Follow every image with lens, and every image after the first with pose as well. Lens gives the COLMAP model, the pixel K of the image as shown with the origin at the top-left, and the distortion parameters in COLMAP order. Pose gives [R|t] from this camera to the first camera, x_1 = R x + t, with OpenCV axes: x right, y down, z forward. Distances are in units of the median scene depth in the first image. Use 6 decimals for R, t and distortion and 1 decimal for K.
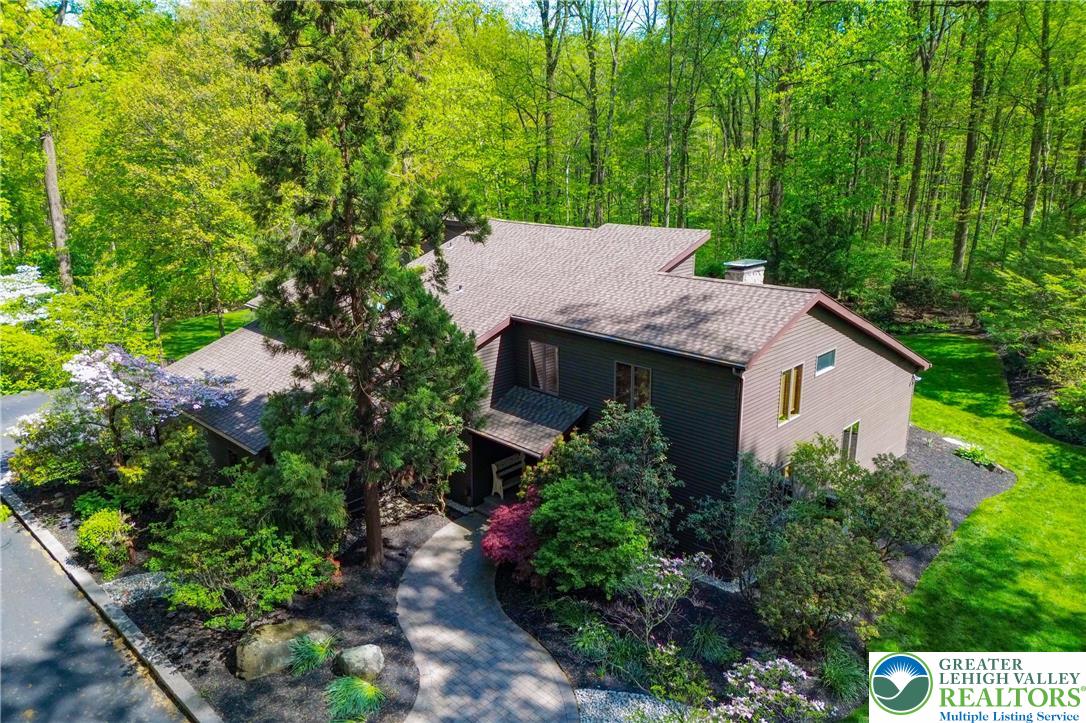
lens RADIAL K [[768.9, 0, 539.5], [0, 768.9, 361.2], [0, 0, 1]] dist [0.061601, -0.007480]
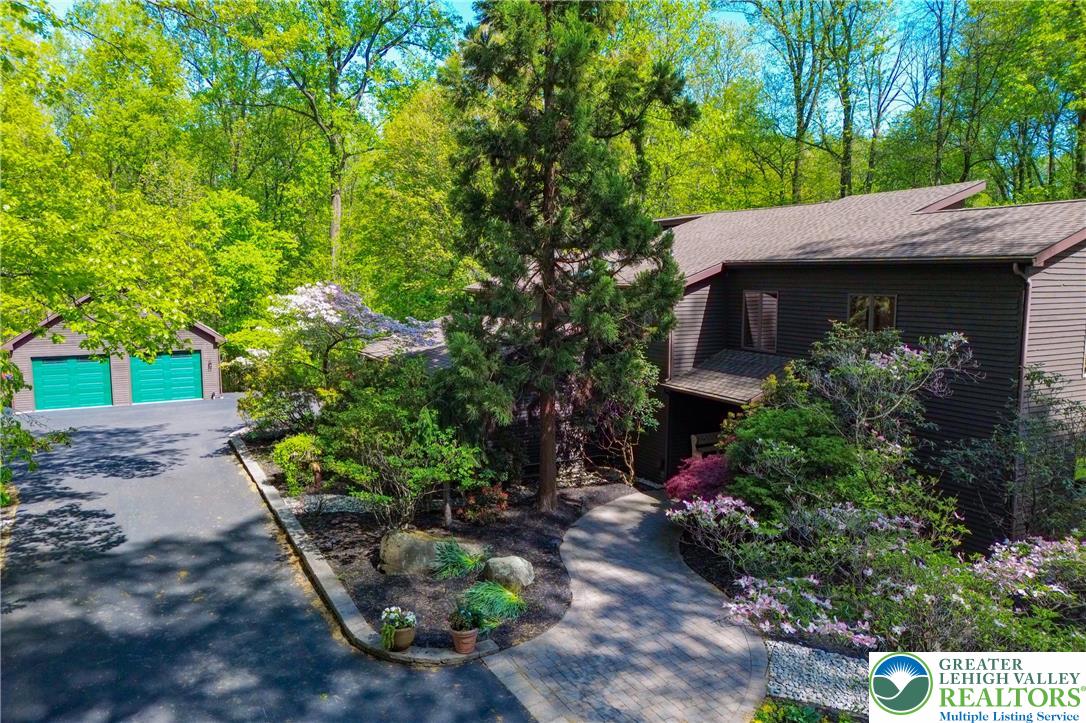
lens RADIAL K [[768.9, 0, 551.6], [0, 768.9, 363.3], [0, 0, 1]] dist [0.061601, -0.007480]
pose [[0.956495, 0.055741, -0.286376, 0.041009], [-0.098201, 0.985814, -0.136112, 0.243532], [0.274726, 0.158312, 0.948400, 0.155801]]
